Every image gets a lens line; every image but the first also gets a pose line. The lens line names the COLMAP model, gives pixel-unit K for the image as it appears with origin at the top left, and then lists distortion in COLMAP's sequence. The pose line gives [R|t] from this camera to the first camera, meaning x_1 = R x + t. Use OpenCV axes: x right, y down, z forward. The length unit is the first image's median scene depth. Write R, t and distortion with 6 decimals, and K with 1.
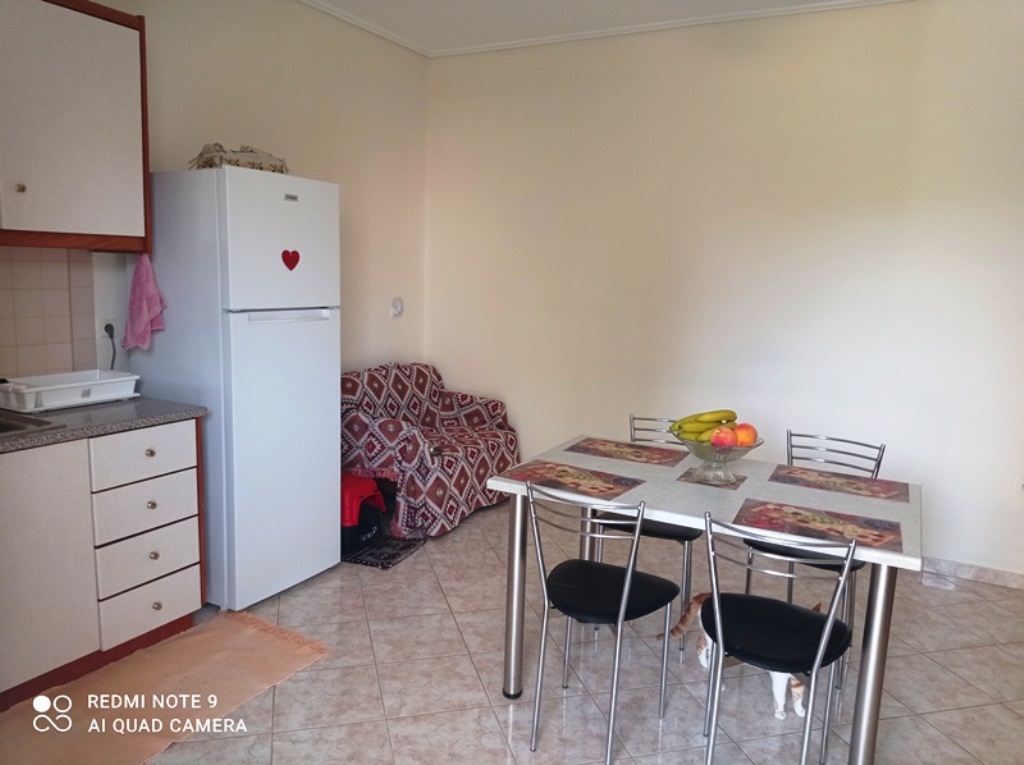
lens RADIAL K [[764.8, 0, 512.0], [0, 764.8, 382.5], [0, 0, 1]] dist [0.041952, -0.045981]
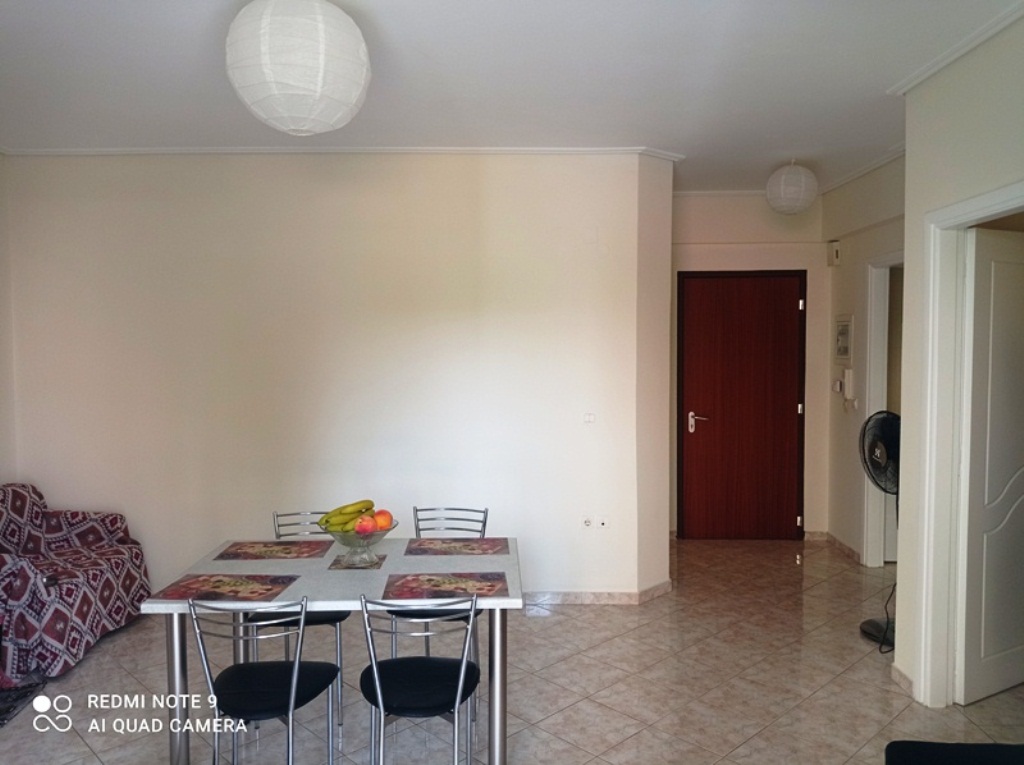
lens RADIAL K [[767.9, 0, 507.4], [0, 767.9, 381.0], [0, 0, 1]] dist [0.112222, -0.155549]
pose [[0.879219, -0.063193, 0.472208, -0.068581], [0.106140, 0.992235, -0.064840, -0.042048], [-0.464444, 0.107129, 0.879099, -0.142339]]
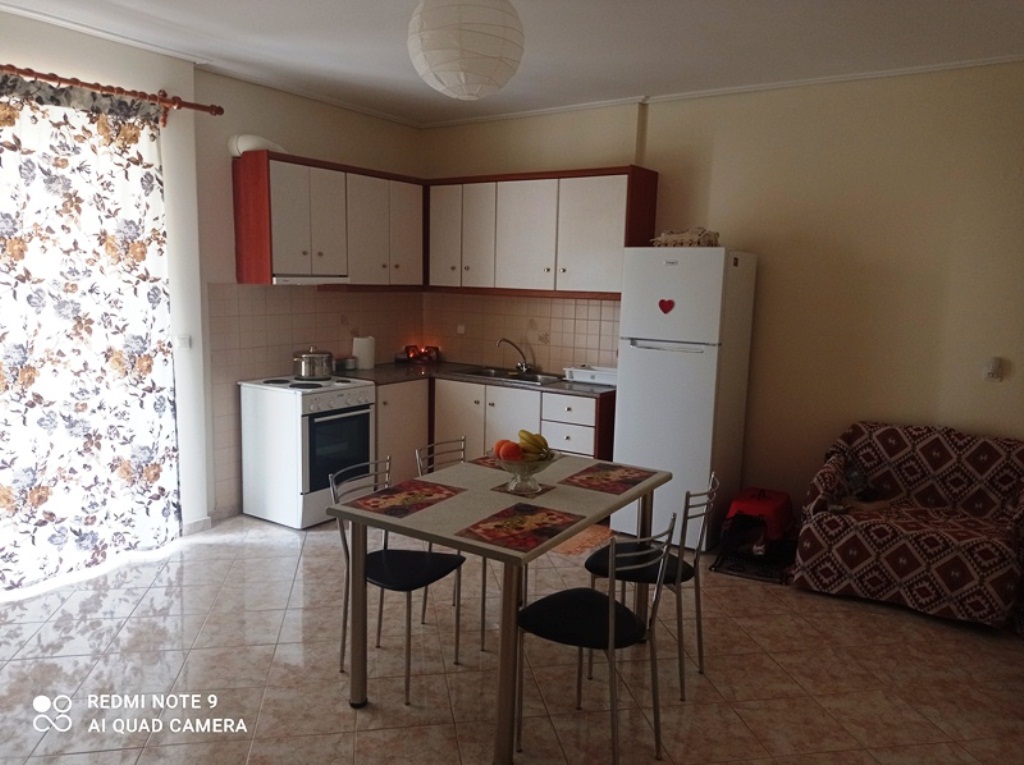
lens RADIAL K [[764.8, 0, 512.0], [0, 764.8, 382.5], [0, 0, 1]] dist [0.041952, -0.045981]
pose [[-0.087879, 0.102089, -0.990886, 1.343516], [-0.177251, 0.977257, 0.116405, -0.159650], [0.980234, 0.185865, -0.067784, 0.983450]]
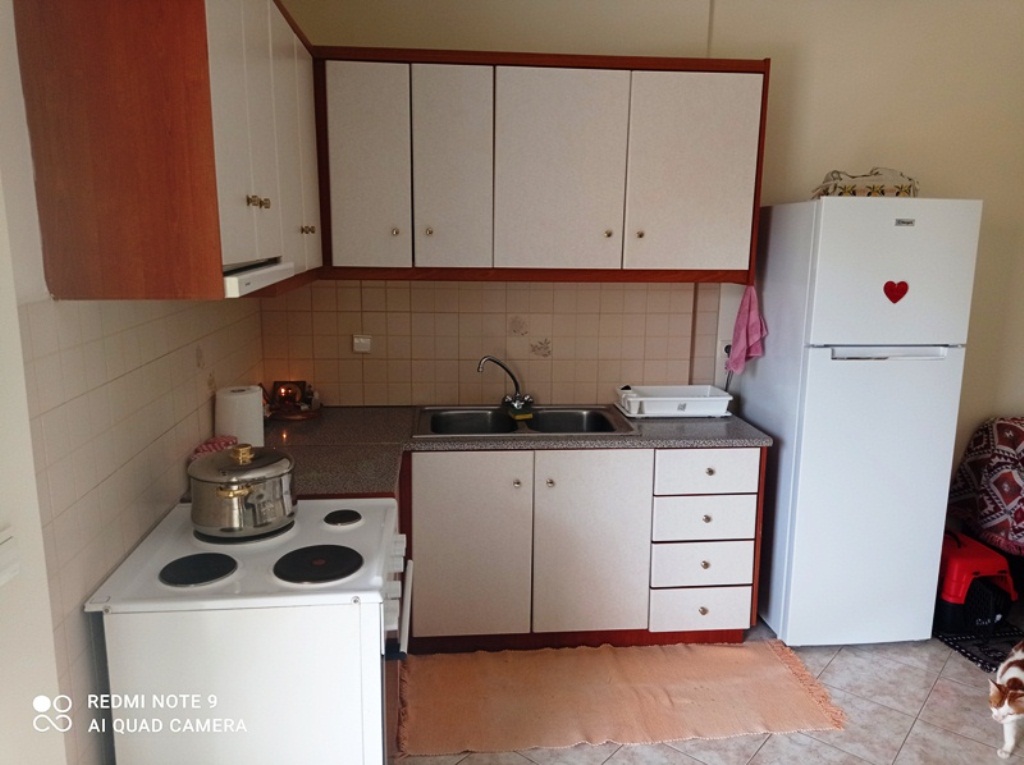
lens RADIAL K [[764.8, 0, 512.0], [0, 764.8, 382.5], [0, 0, 1]] dist [0.041952, -0.045981]
pose [[0.571733, 0.127102, -0.810535, 0.232365], [-0.116623, 0.990486, 0.073057, -0.079890], [0.812109, 0.052758, 0.581116, 0.138308]]
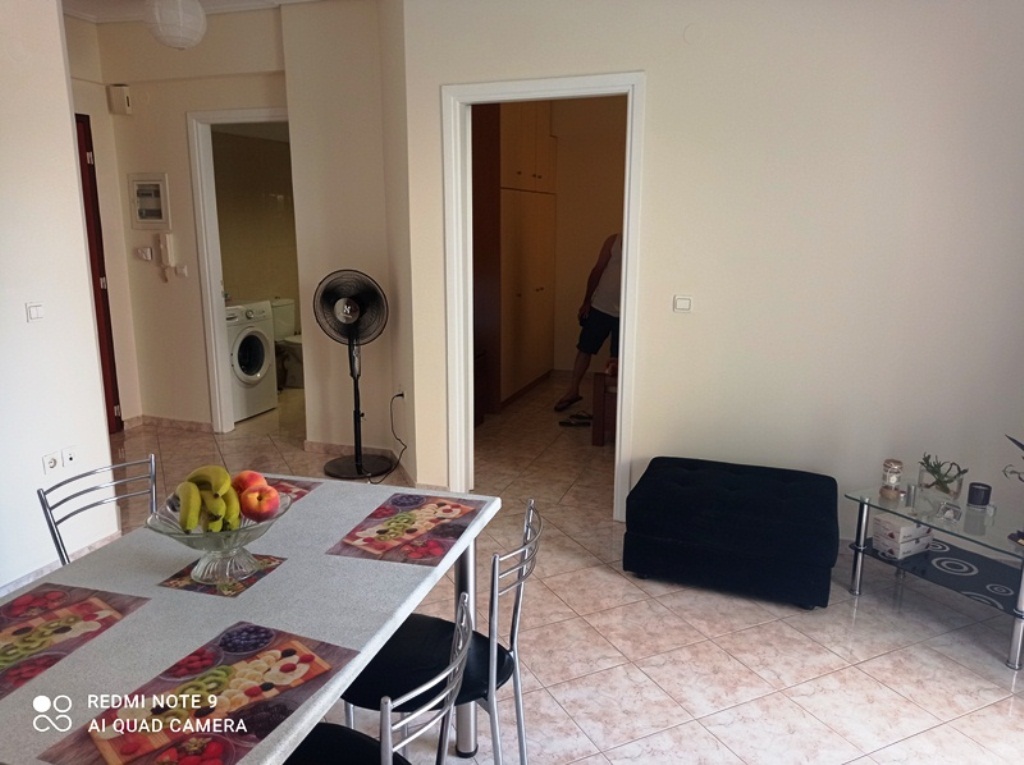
lens RADIAL K [[767.9, 0, 507.4], [0, 767.9, 381.0], [0, 0, 1]] dist [0.112222, -0.155549]
pose [[-0.154039, -0.243899, 0.957489, -0.353687], [0.148039, 0.952419, 0.266424, -0.161286], [-0.976912, 0.182785, -0.110604, 0.768349]]
